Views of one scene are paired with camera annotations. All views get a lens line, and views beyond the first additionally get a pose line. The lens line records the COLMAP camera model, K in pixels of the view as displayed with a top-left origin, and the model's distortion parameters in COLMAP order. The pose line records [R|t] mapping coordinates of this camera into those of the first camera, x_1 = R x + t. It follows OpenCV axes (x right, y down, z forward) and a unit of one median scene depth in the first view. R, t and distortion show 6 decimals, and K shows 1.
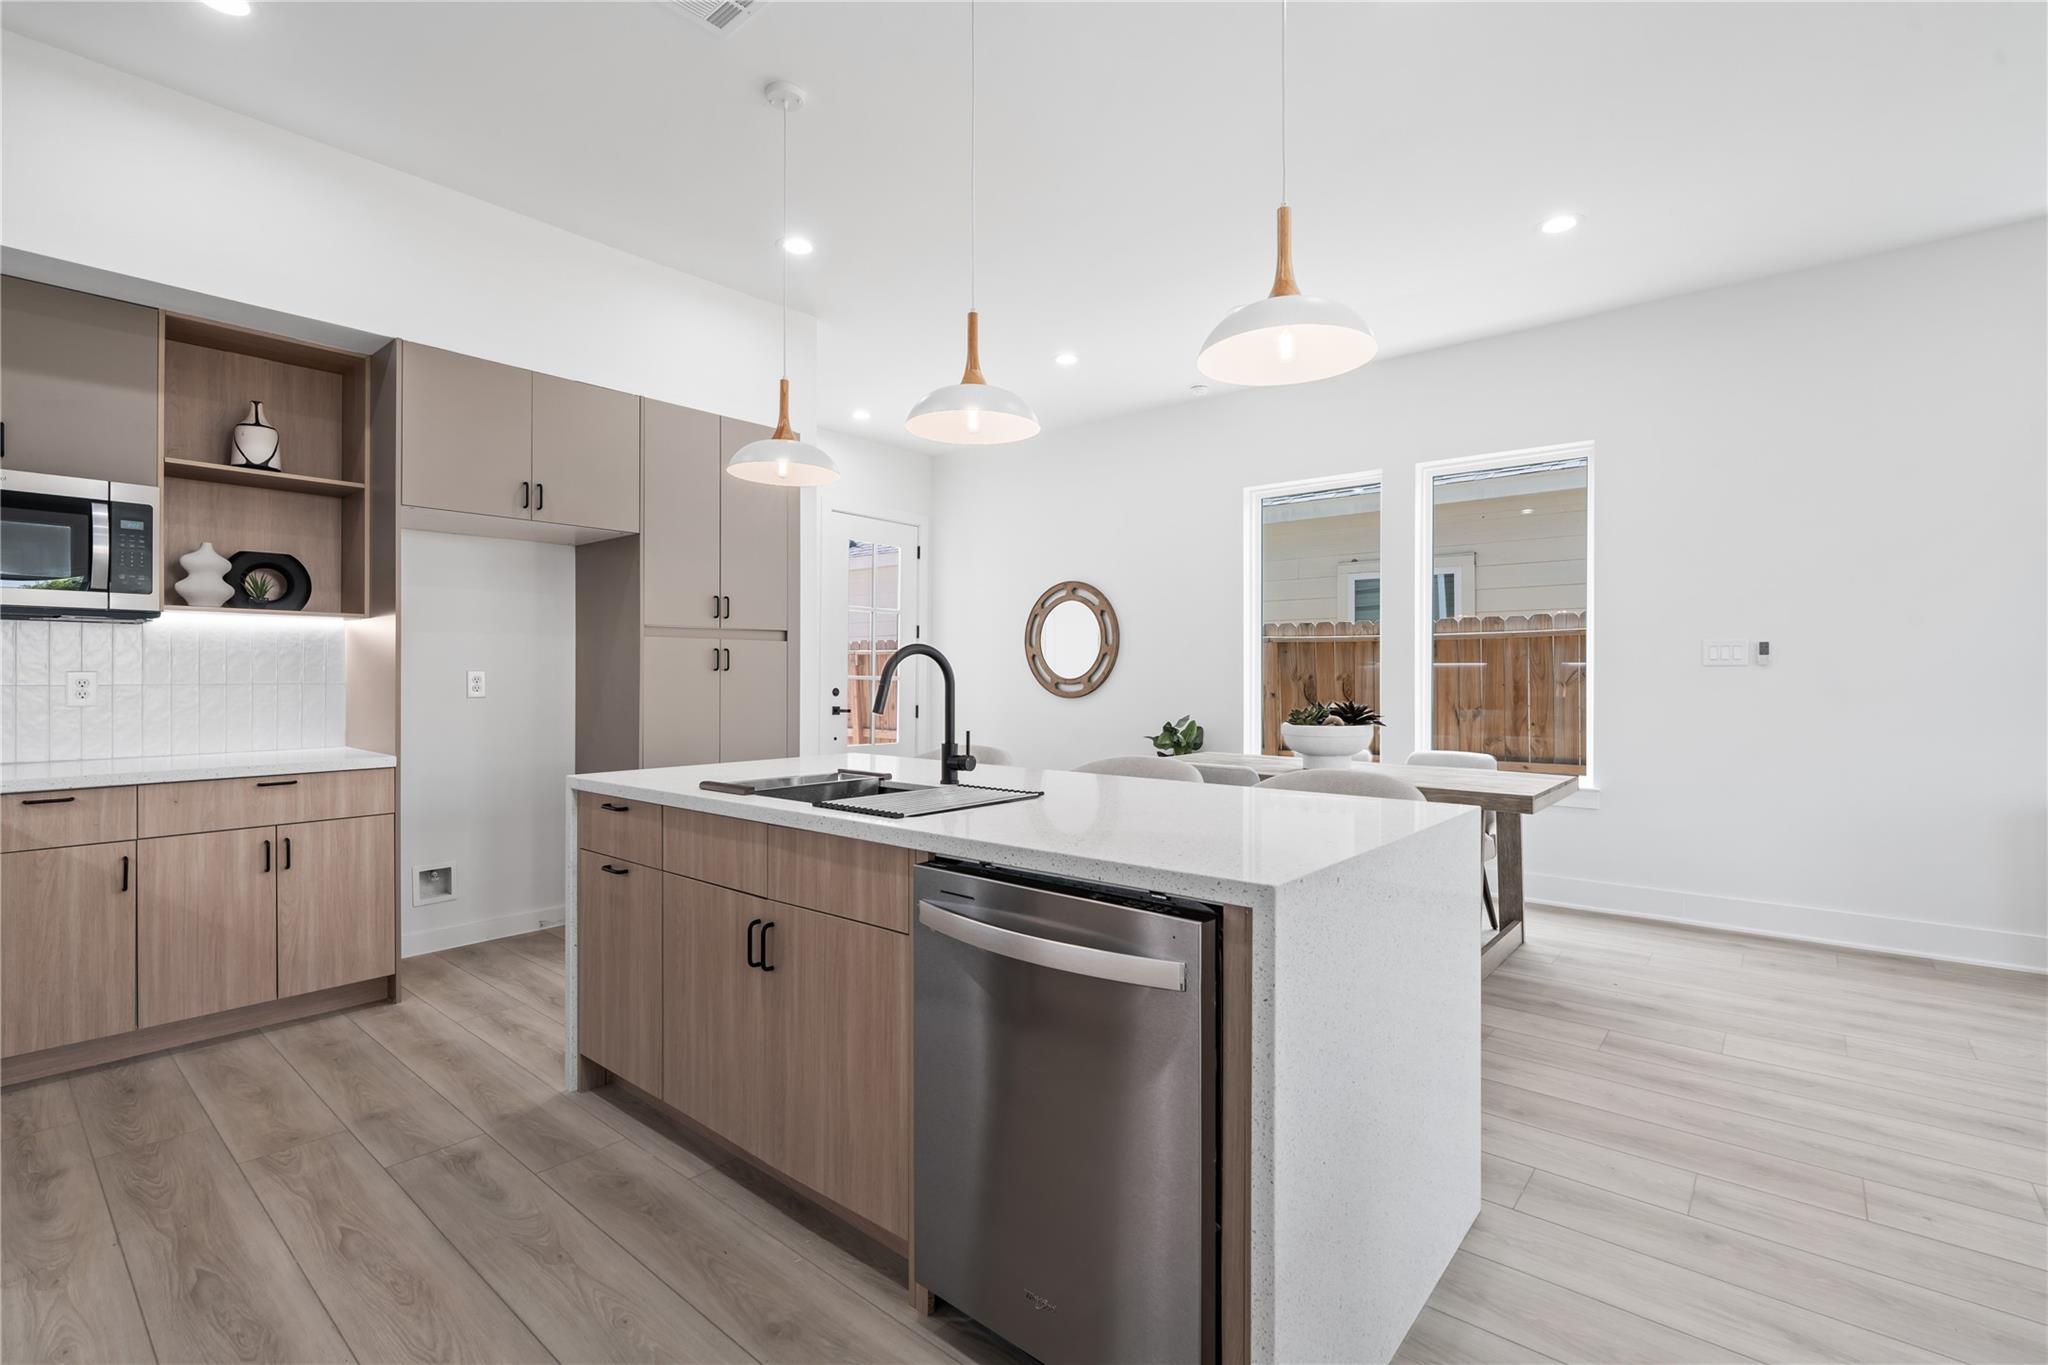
lens RADIAL K [[921.3, 0, 1014.7], [0, 921.3, 679.9], [0, 0, 1]] dist [-0.007059, 0.001425]
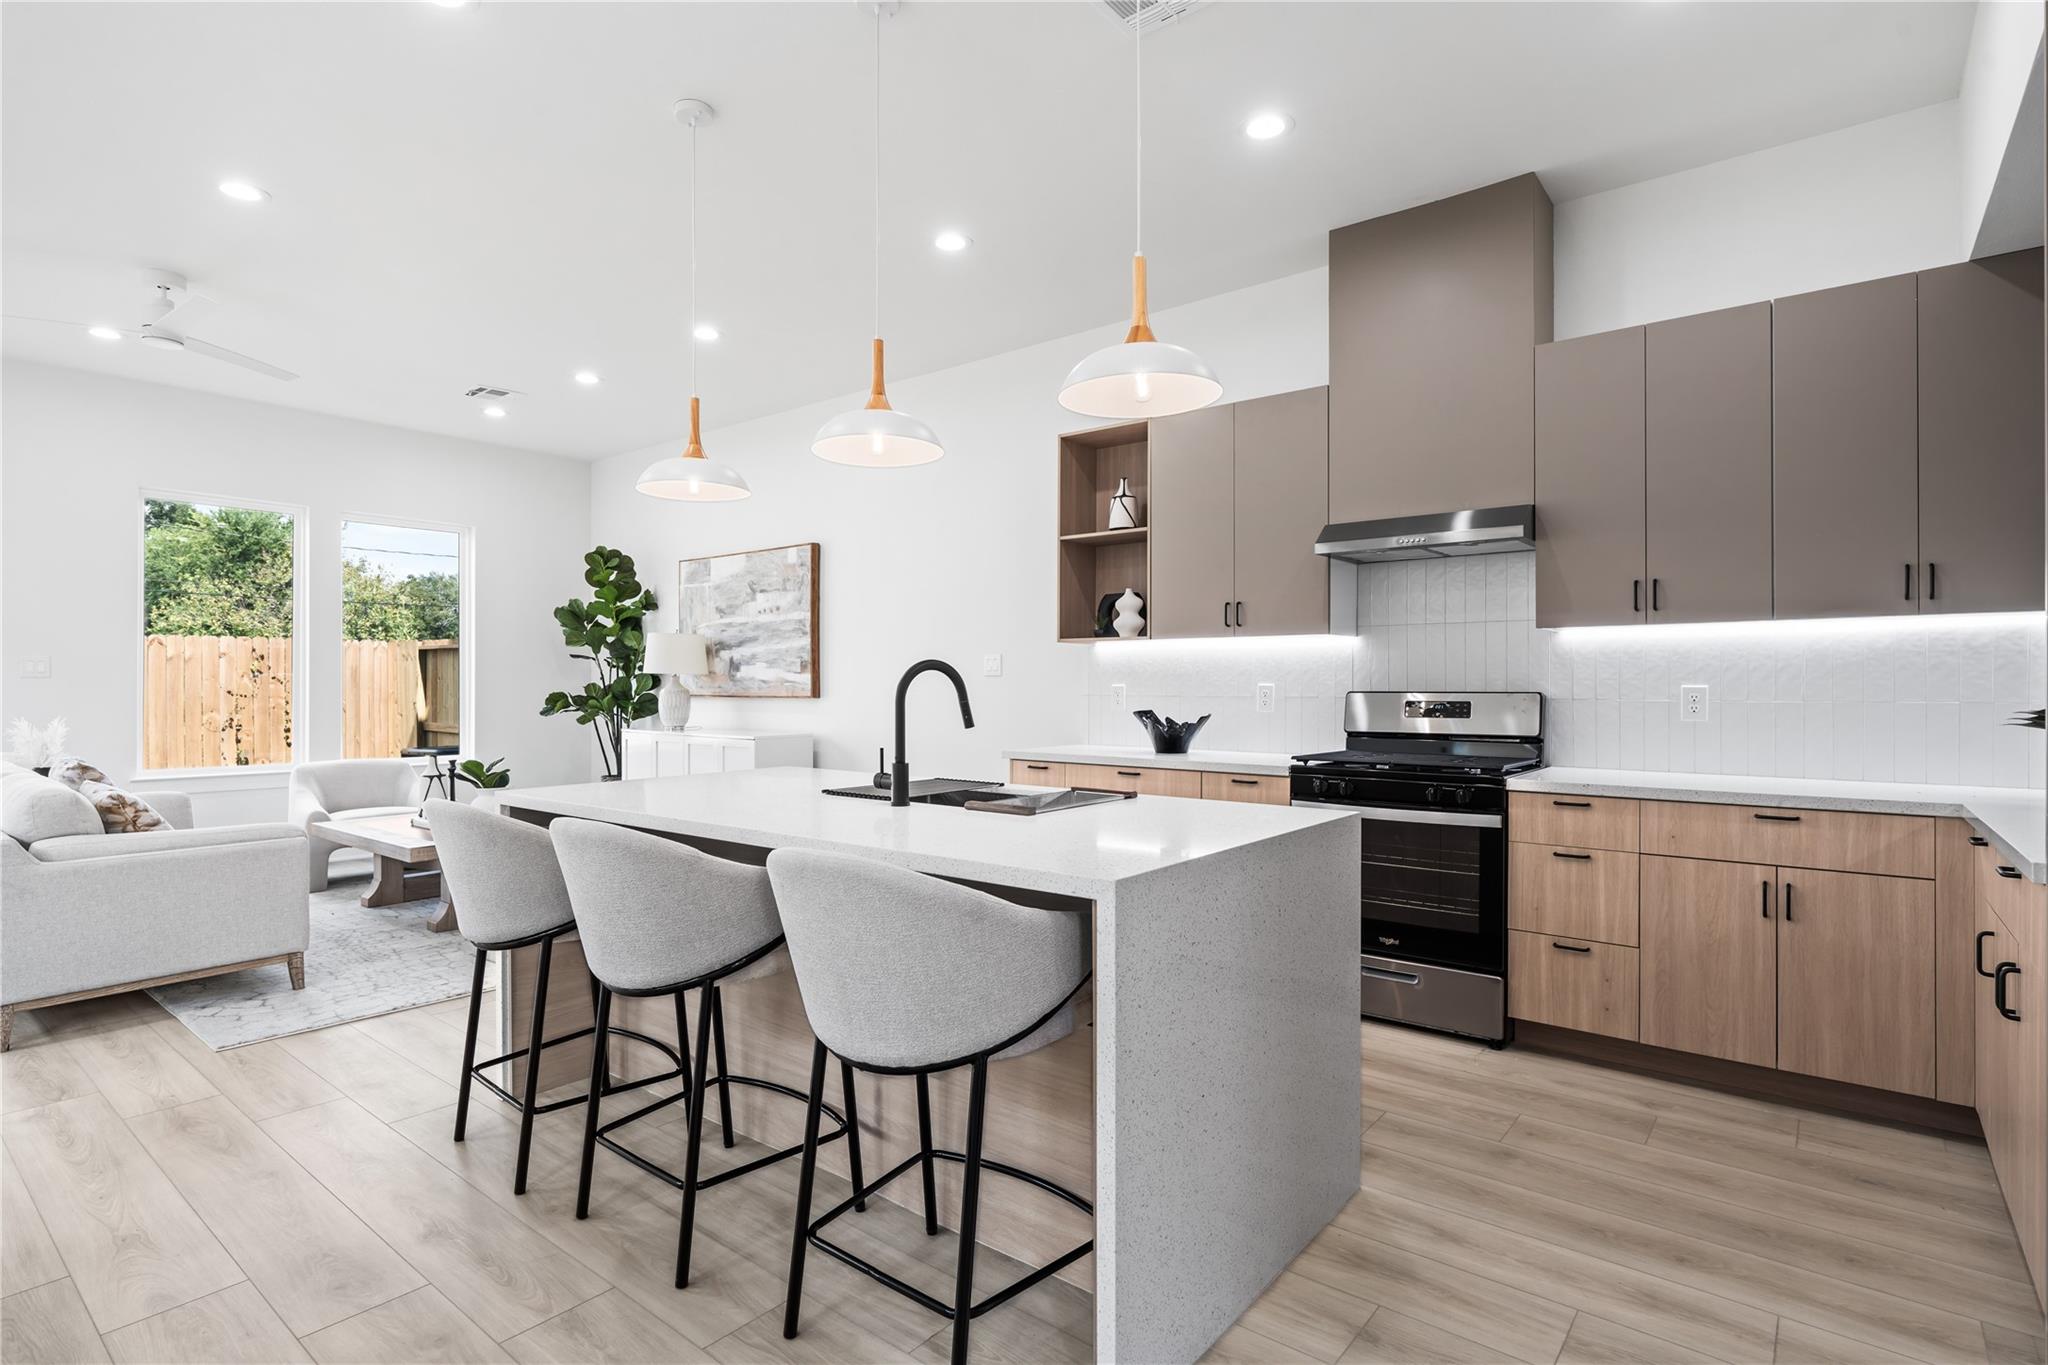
lens RADIAL K [[1012.3, 0, 1023.5], [0, 1012.3, 680.9], [0, 0, 1]] dist [-0.003687, -0.000083]
pose [[-0.999631, 0.000047, -0.027172, -0.125736], [-0.000051, 0.999994, 0.003588, -0.015048], [0.027172, 0.003588, -0.999624, 1.522122]]
